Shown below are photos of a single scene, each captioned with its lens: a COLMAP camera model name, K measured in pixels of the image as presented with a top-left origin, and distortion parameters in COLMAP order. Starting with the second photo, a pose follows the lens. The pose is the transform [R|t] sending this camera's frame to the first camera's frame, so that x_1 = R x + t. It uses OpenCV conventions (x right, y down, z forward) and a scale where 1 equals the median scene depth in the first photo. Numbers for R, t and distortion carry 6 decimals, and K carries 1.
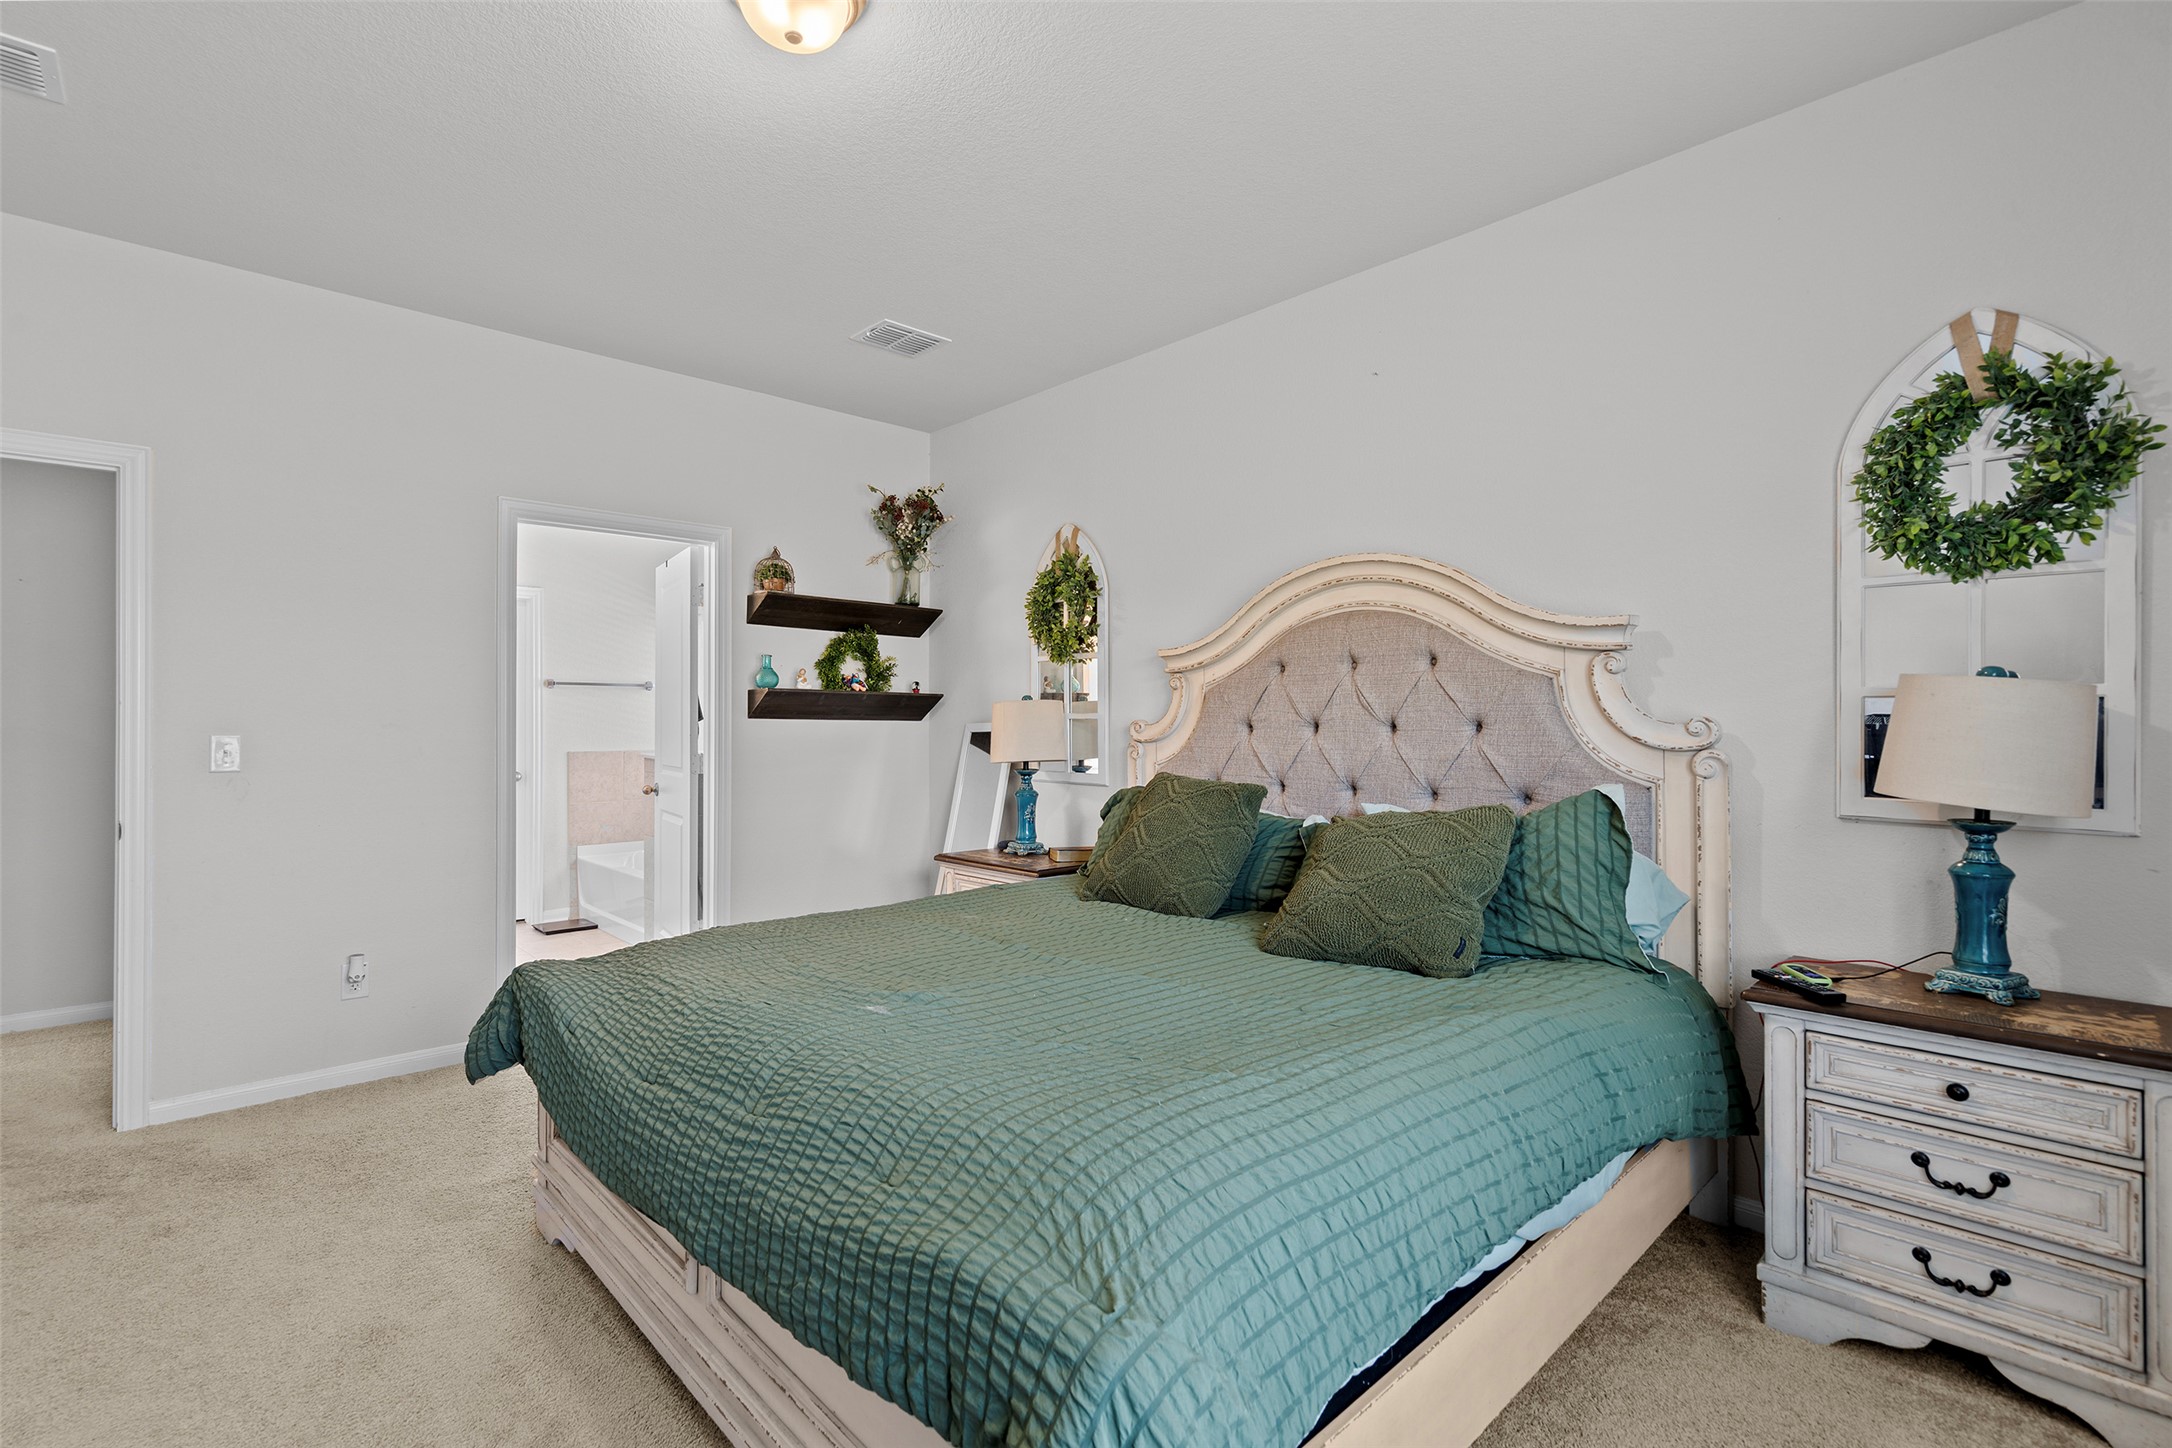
lens RADIAL K [[992.8, 0, 1081.9], [0, 992.8, 729.7], [0, 0, 1]] dist [-0.002185, 0.000861]
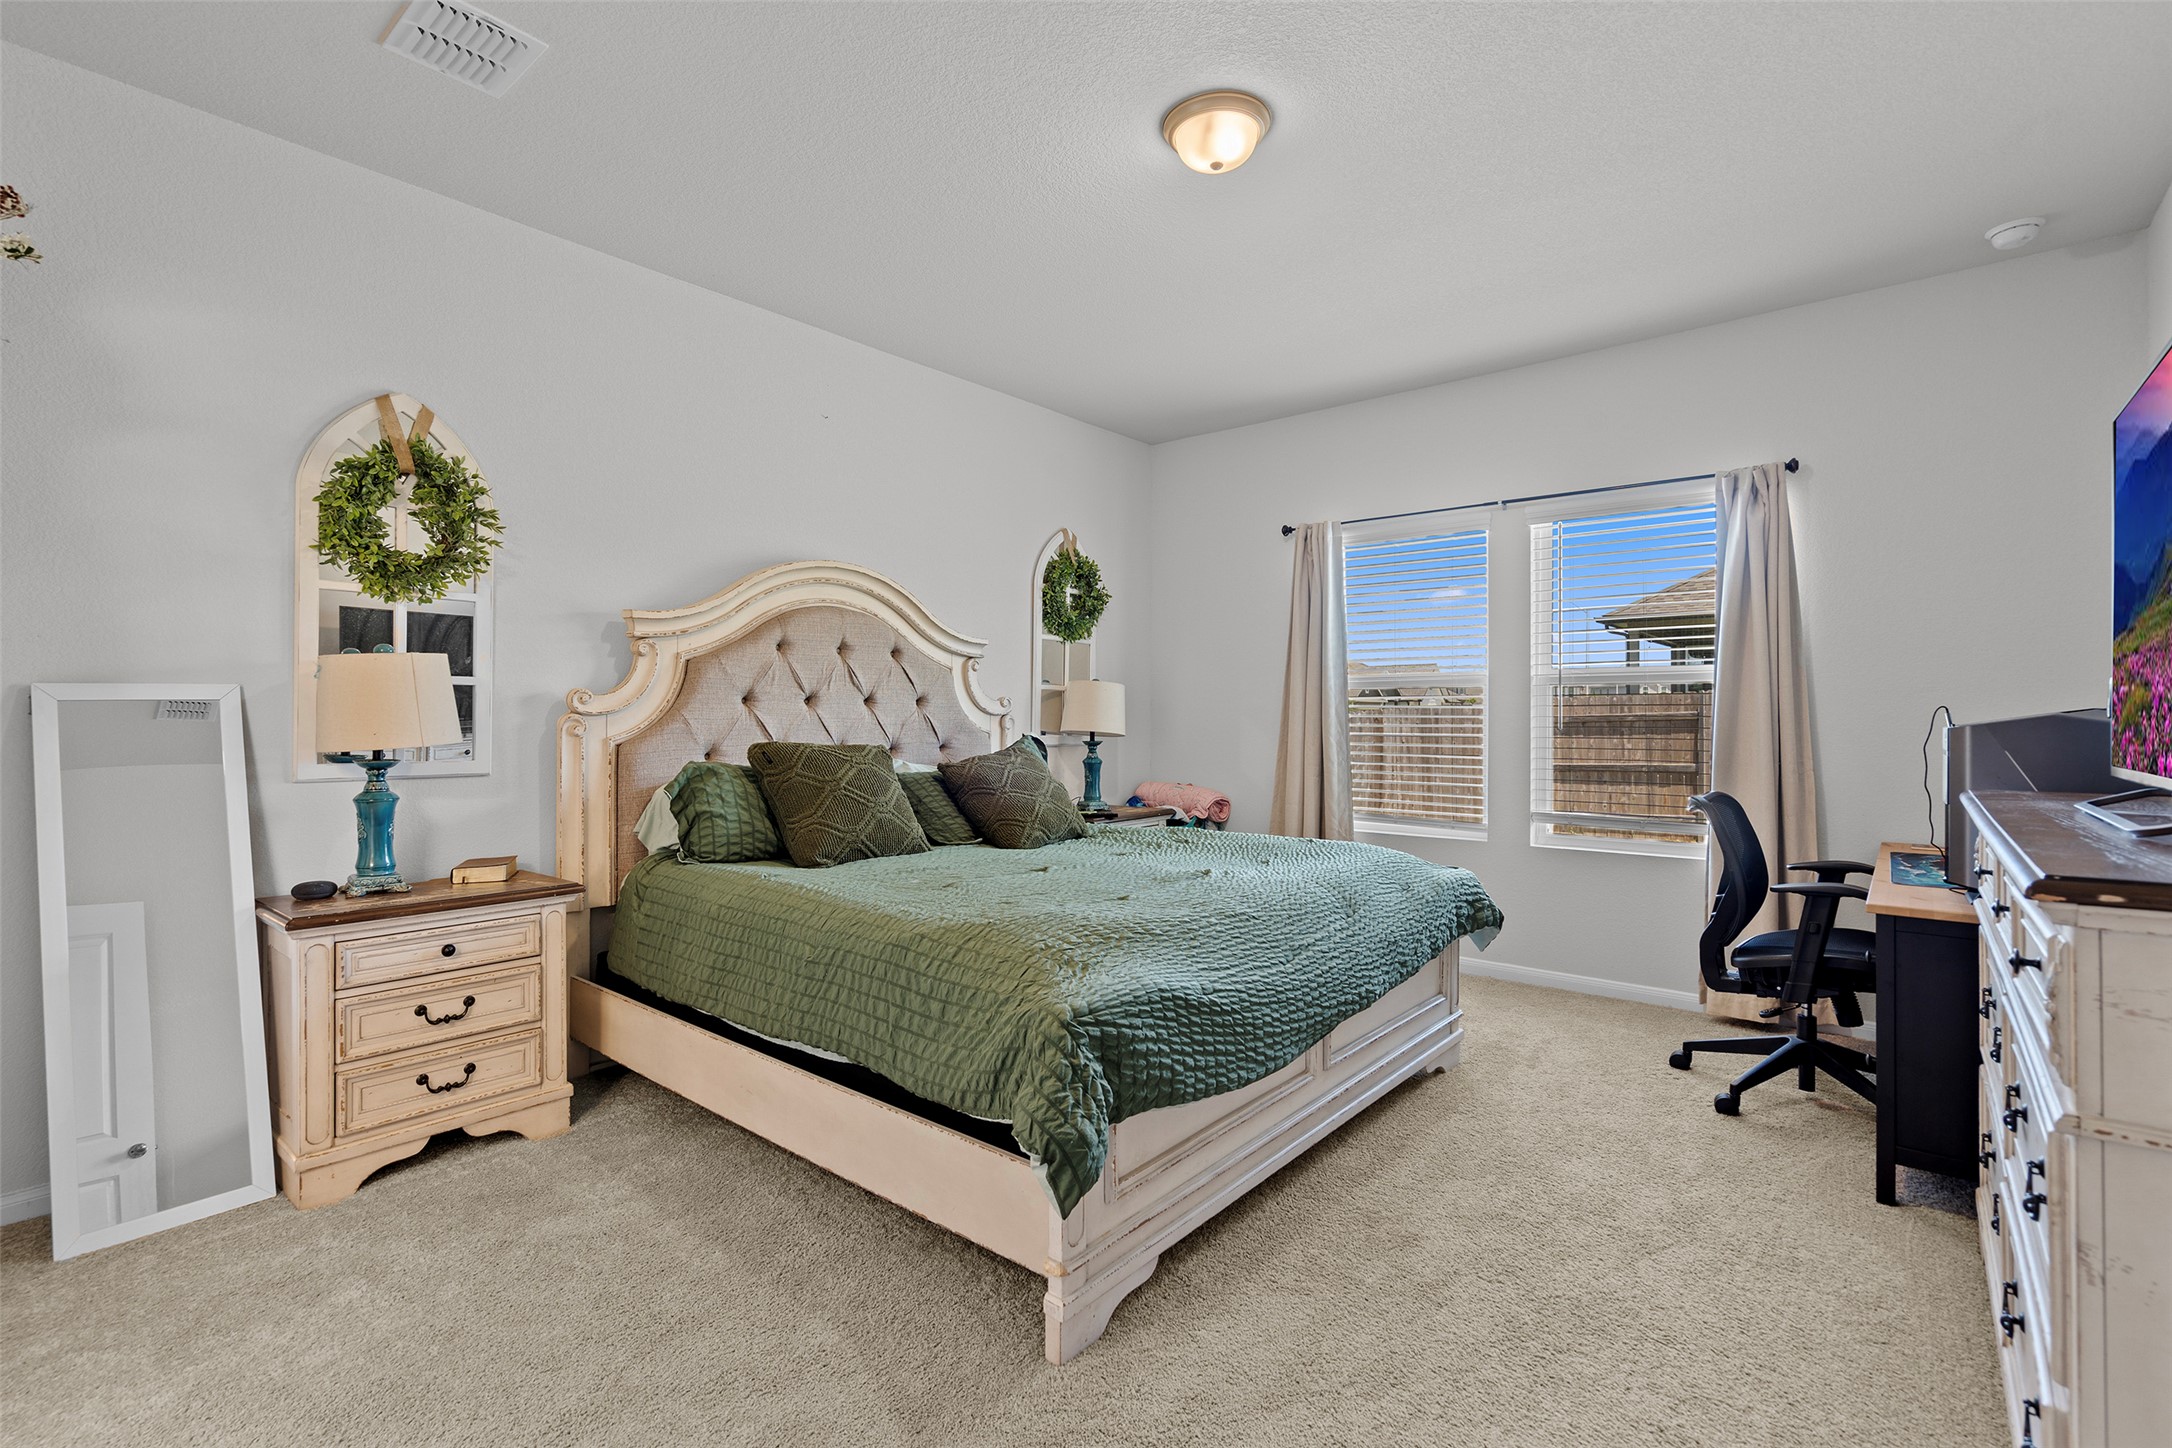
lens RADIAL K [[992.8, 0, 1081.7], [0, 992.8, 716.7], [0, 0, 1]] dist [-0.002185, 0.000861]
pose [[-0.115175, 0.001179, 0.993345, -0.935621], [0.007975, 0.999968, -0.000262, 0.019591], [-0.993313, 0.007892, -0.115180, 0.785474]]
